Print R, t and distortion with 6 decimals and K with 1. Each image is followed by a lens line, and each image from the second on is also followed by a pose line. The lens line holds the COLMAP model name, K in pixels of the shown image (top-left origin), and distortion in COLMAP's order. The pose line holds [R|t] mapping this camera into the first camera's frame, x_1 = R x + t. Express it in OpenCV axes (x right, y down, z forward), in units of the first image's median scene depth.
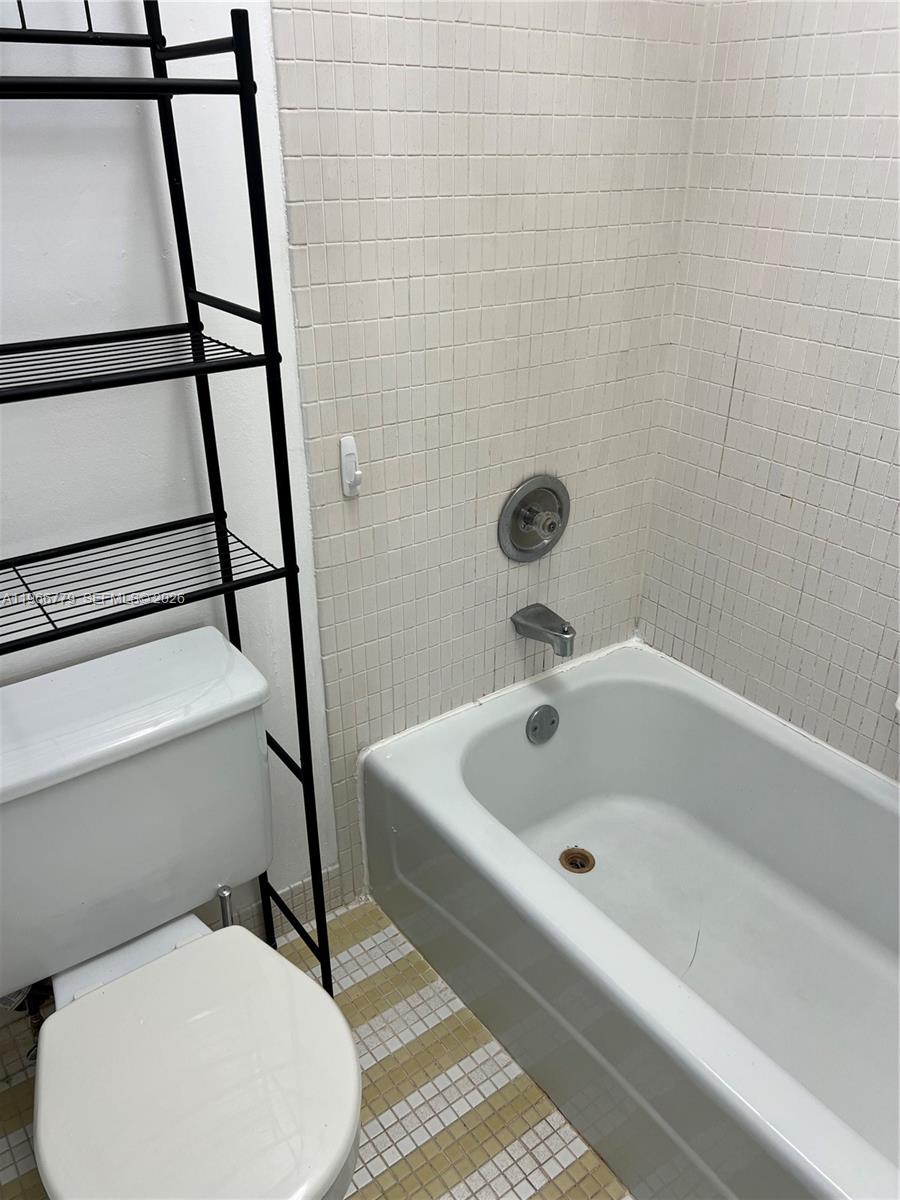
lens RADIAL K [[895.5, 0, 457.2], [0, 895.5, 601.2], [0, 0, 1]] dist [0.066271, -0.081609]
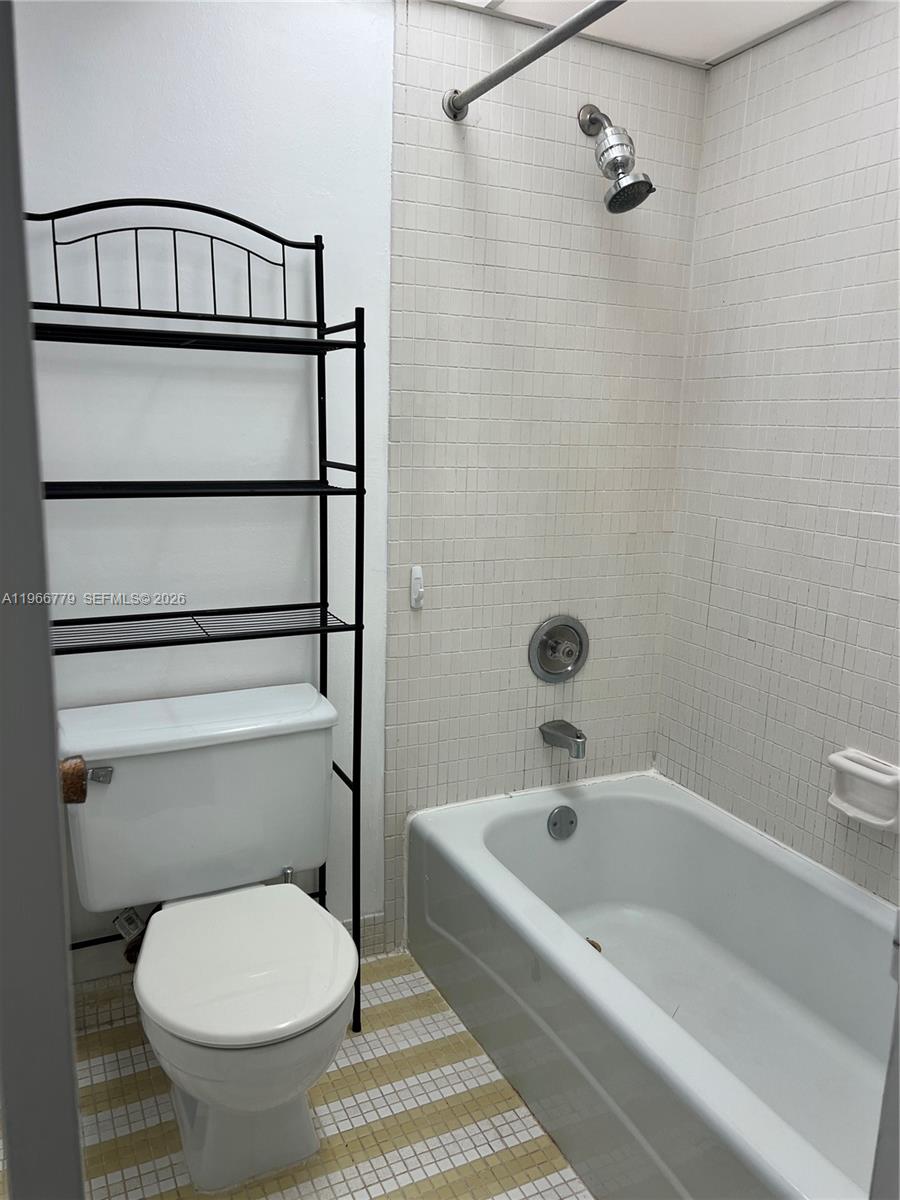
lens RADIAL K [[898.9, 0, 450.0], [0, 898.9, 600.0], [0, 0, 1]] dist [0.064619, -0.071171]
pose [[0.982765, 0.055399, -0.176362, 0.165859], [-0.102849, 0.956606, -0.272630, 0.227338], [0.153606, 0.286070, 0.945817, -0.310686]]
